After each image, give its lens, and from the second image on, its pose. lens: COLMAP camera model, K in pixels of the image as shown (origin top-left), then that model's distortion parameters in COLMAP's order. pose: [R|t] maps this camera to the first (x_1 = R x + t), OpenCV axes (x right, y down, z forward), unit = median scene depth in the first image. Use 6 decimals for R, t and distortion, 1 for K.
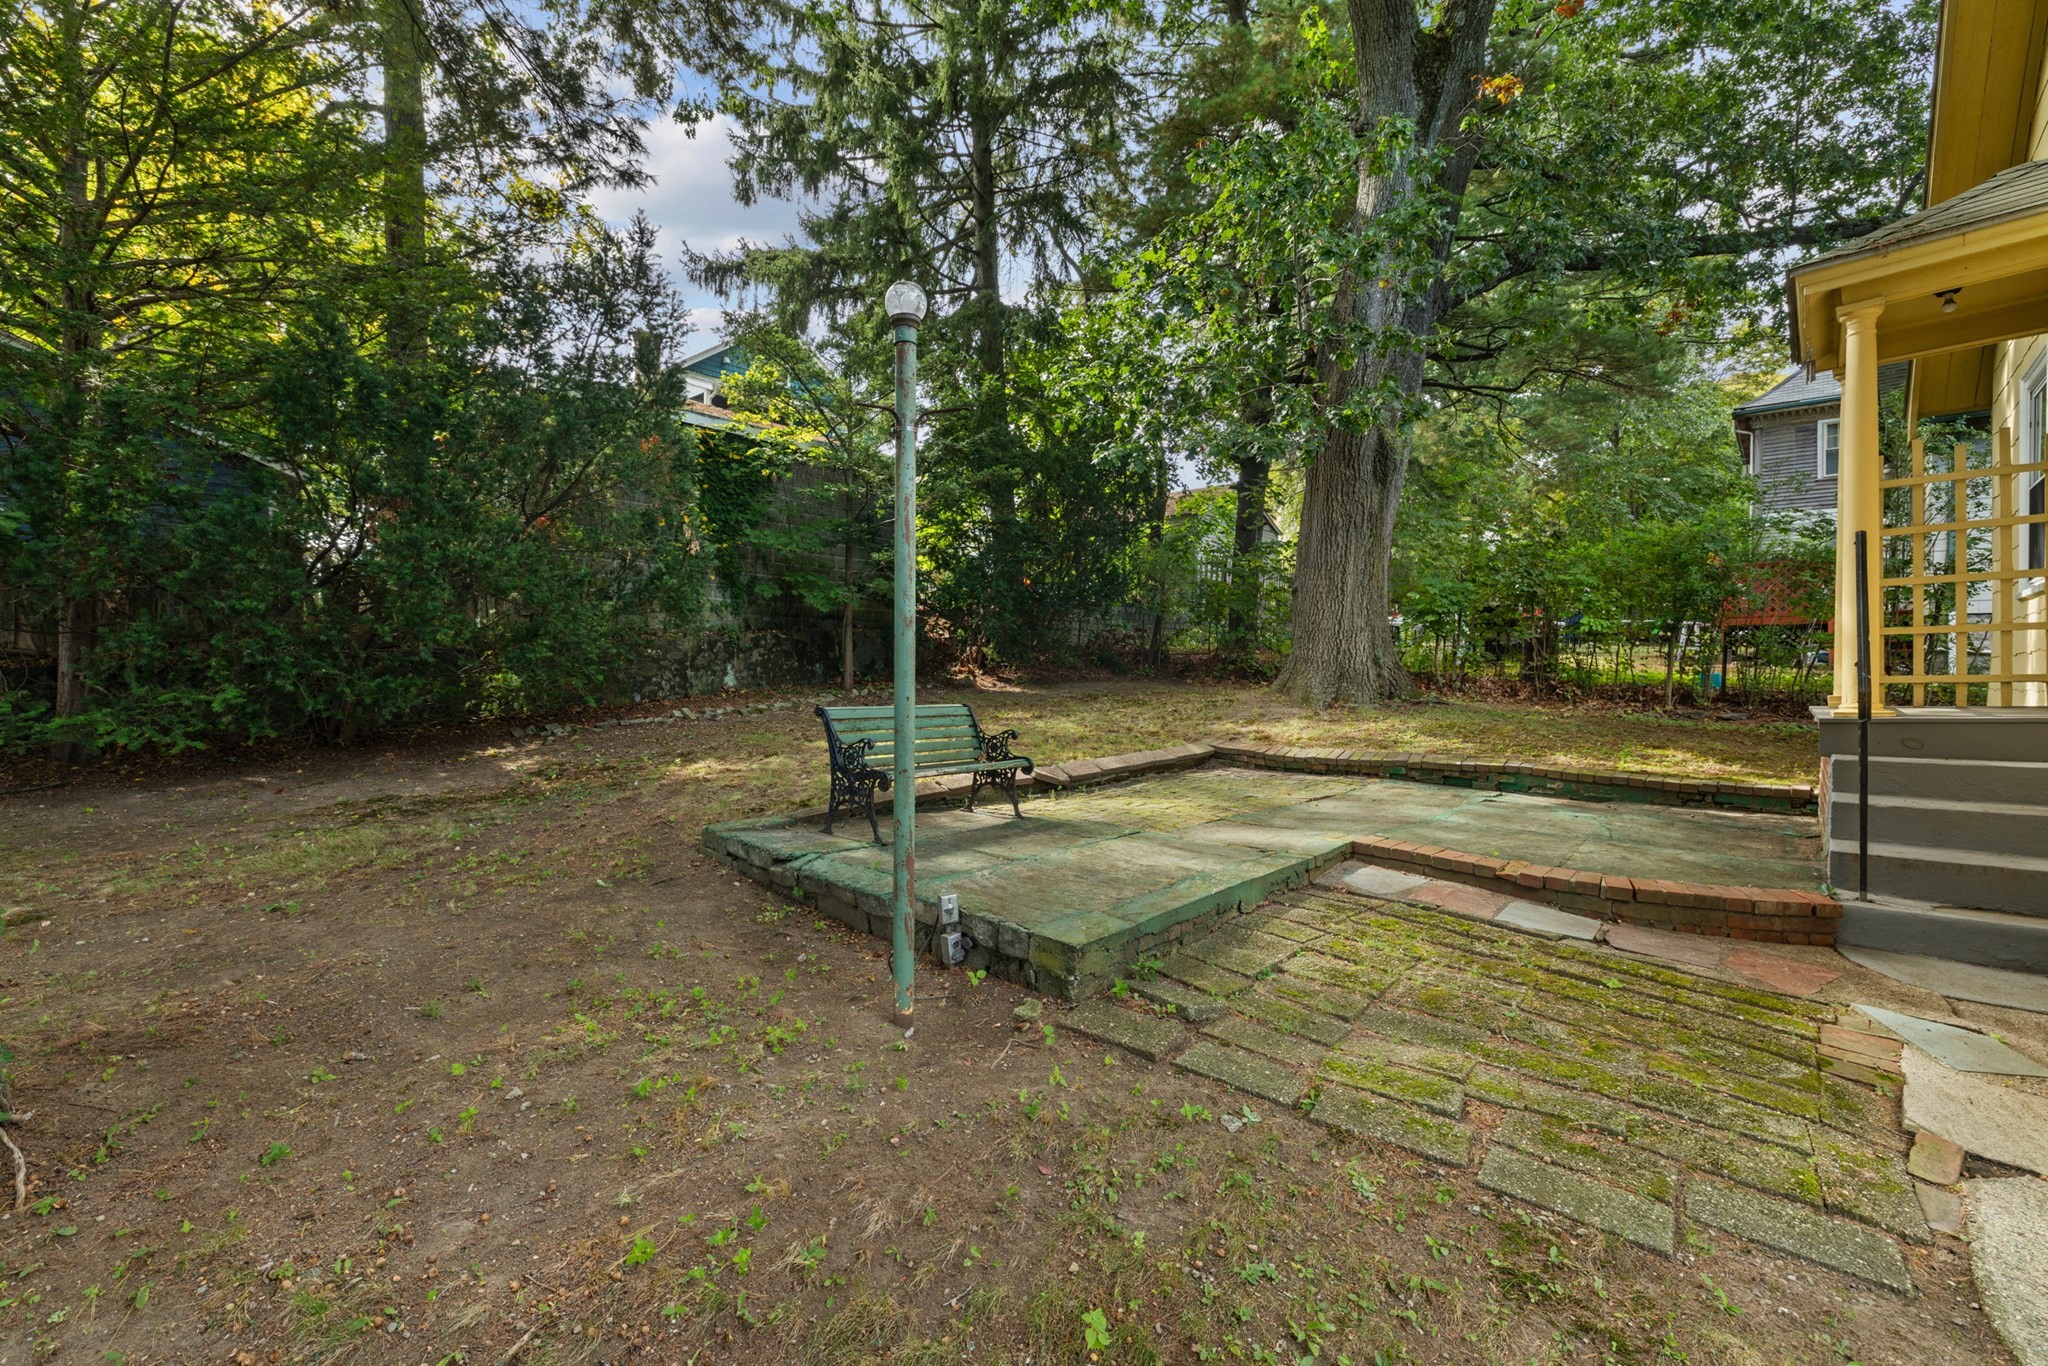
lens RADIAL K [[896.0, 0, 1024.0], [0, 896.0, 683.0], [0, 0, 1]] dist [0.000455, 0.000212]
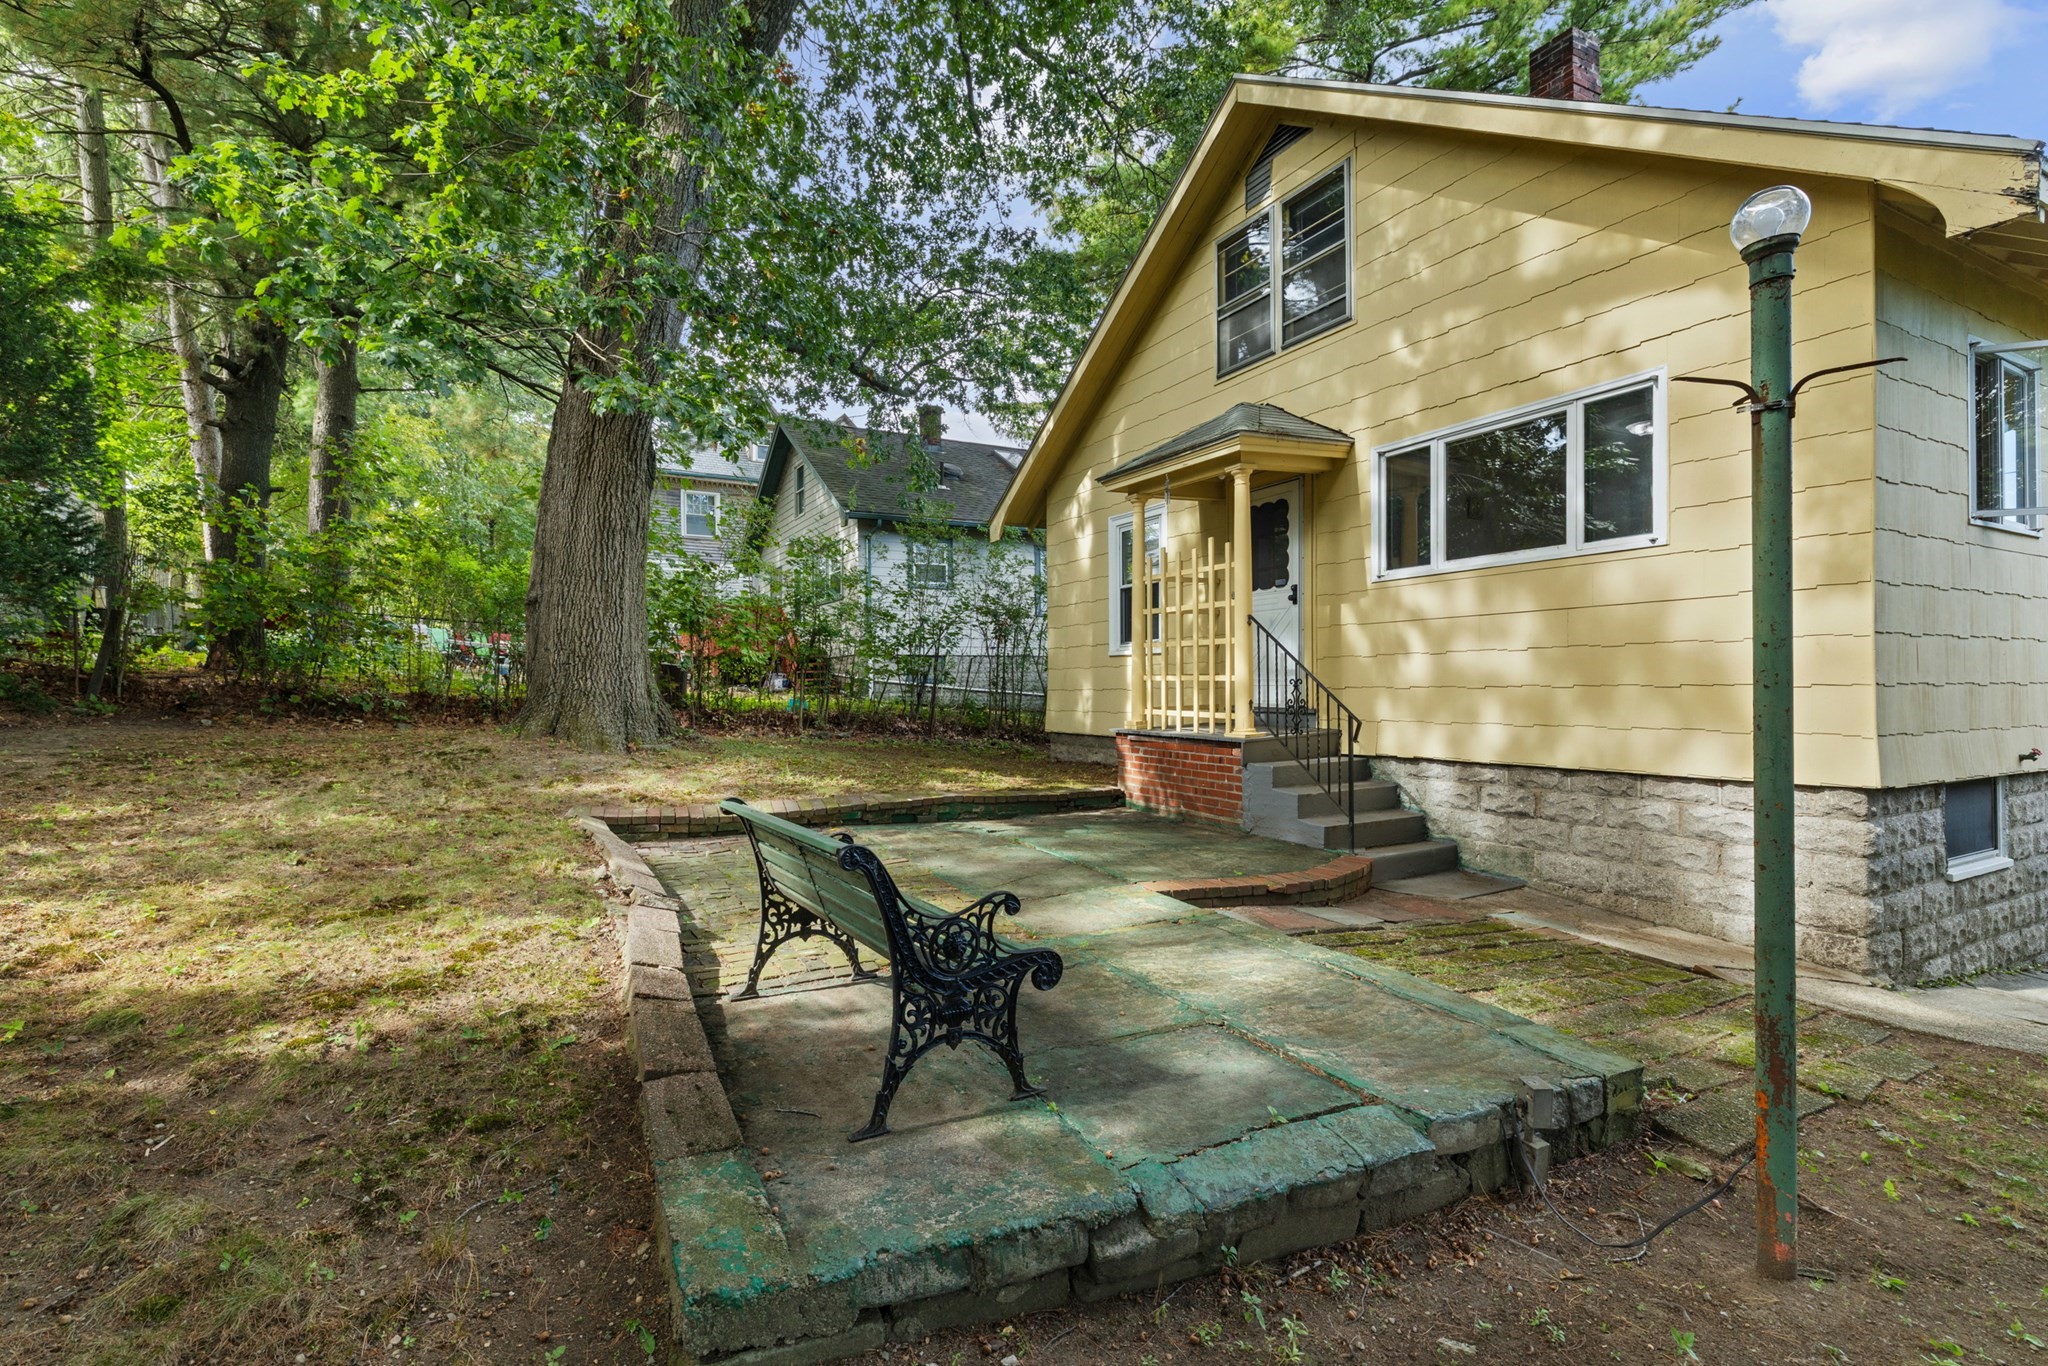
lens RADIAL K [[887.0, 0, 981.5], [0, 887.0, 695.6], [0, 0, 1]] dist [0.004260, 0.000670]
pose [[0.305832, -0.007939, 0.952052, -0.629611], [0.010437, 0.999933, 0.004985, -0.047351], [-0.952028, 0.008412, 0.305894, 0.841637]]
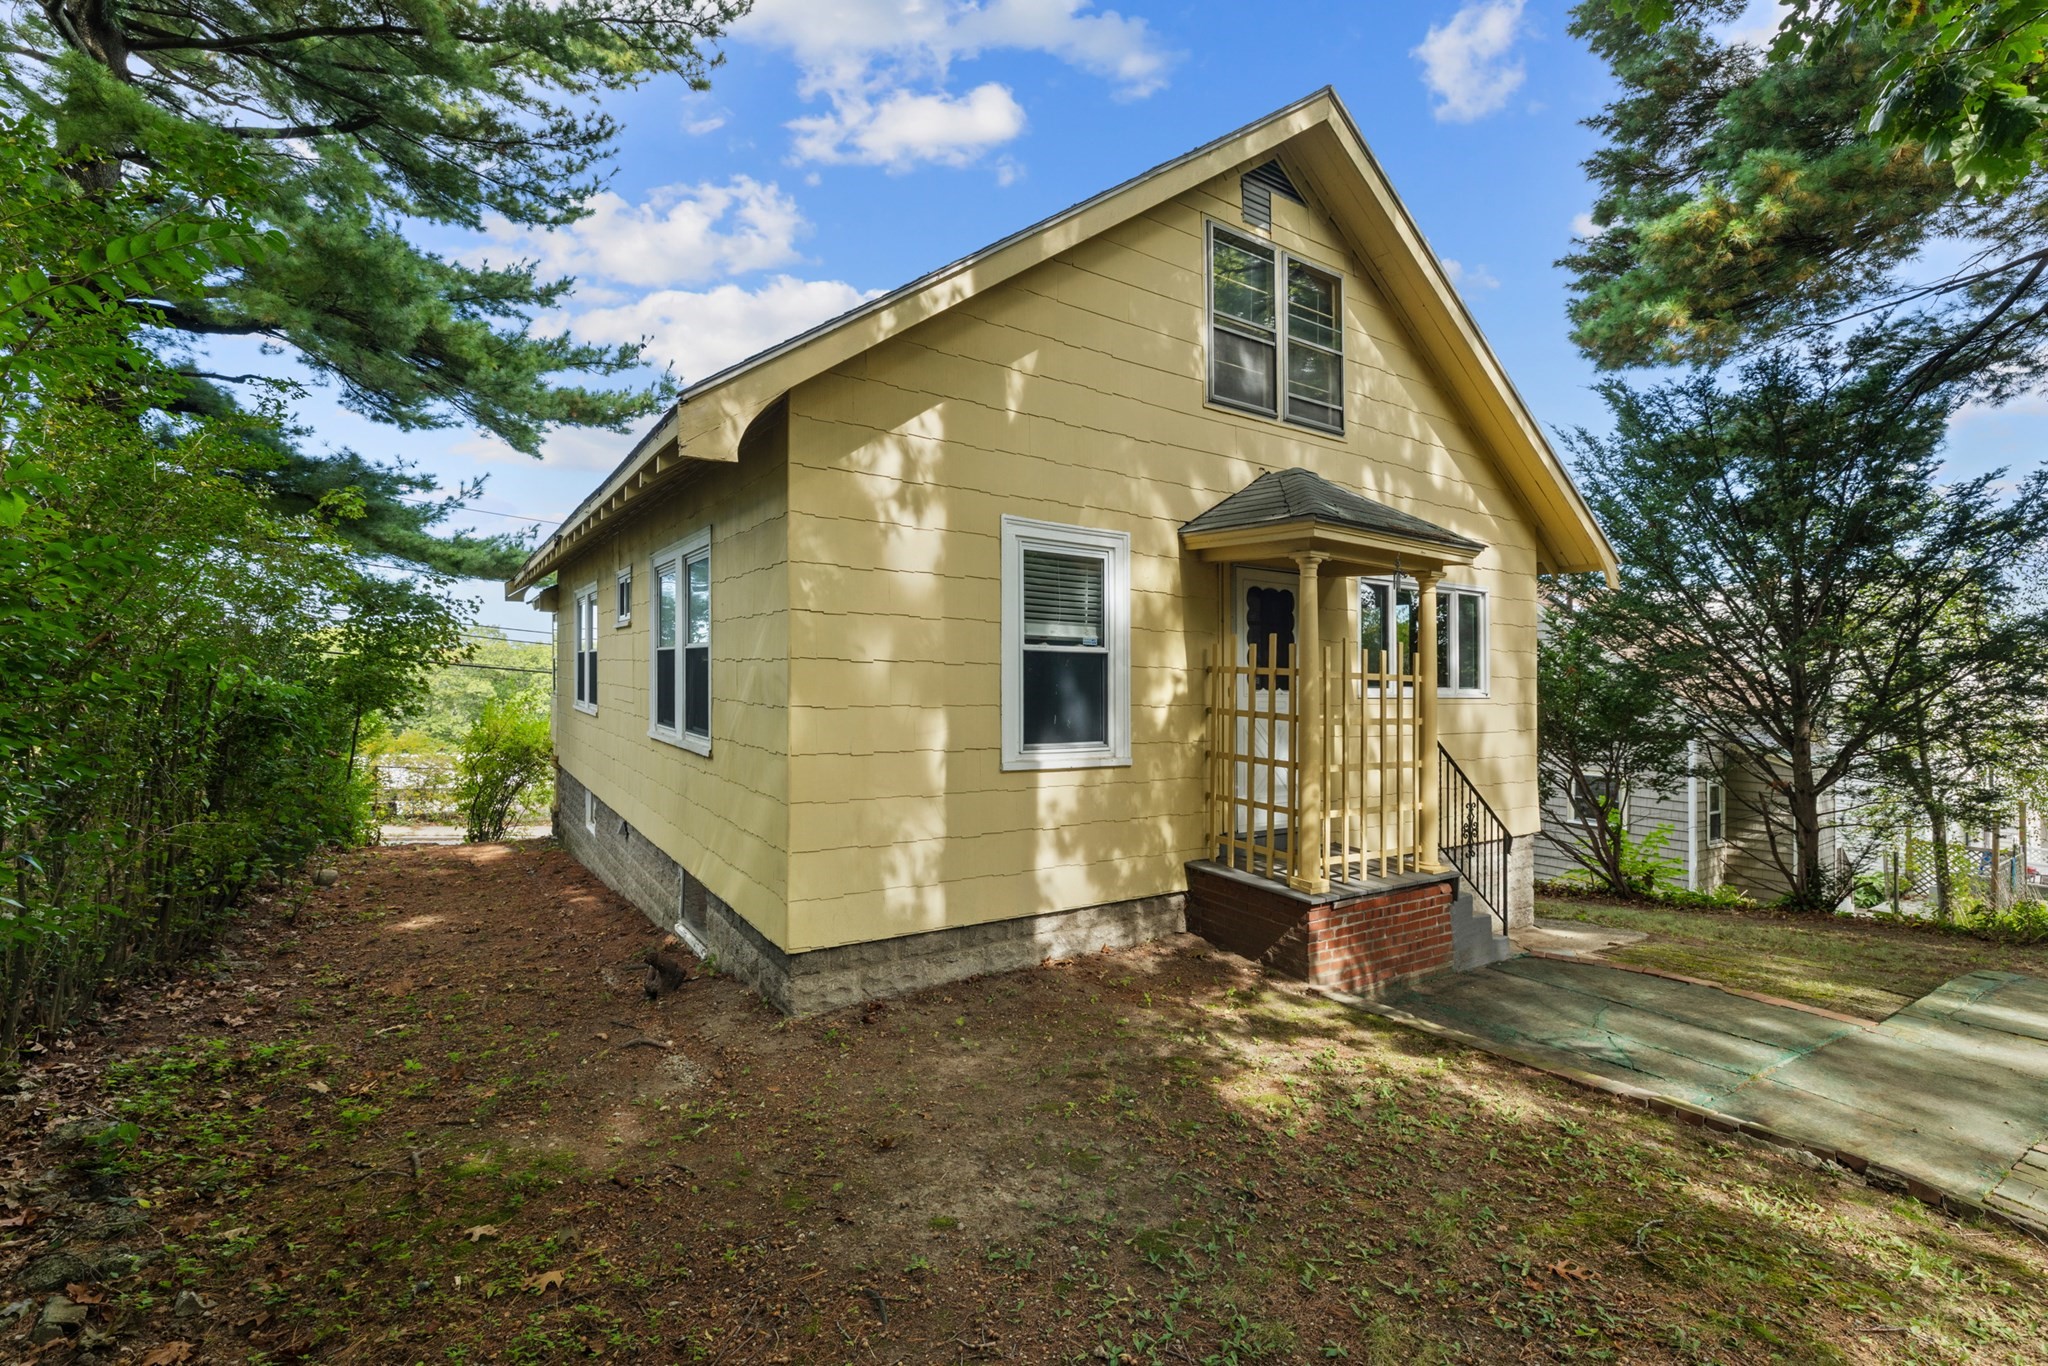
lens RADIAL K [[883.1, 0, 1024.0], [0, 883.1, 683.0], [0, 0, 1]] dist [0.001220, 0.000041]
pose [[-0.980469, -0.017392, 0.195904, 1.146685], [-0.016588, 0.999846, 0.005743, -0.236679], [-0.195974, 0.002382, -0.980606, 2.230716]]
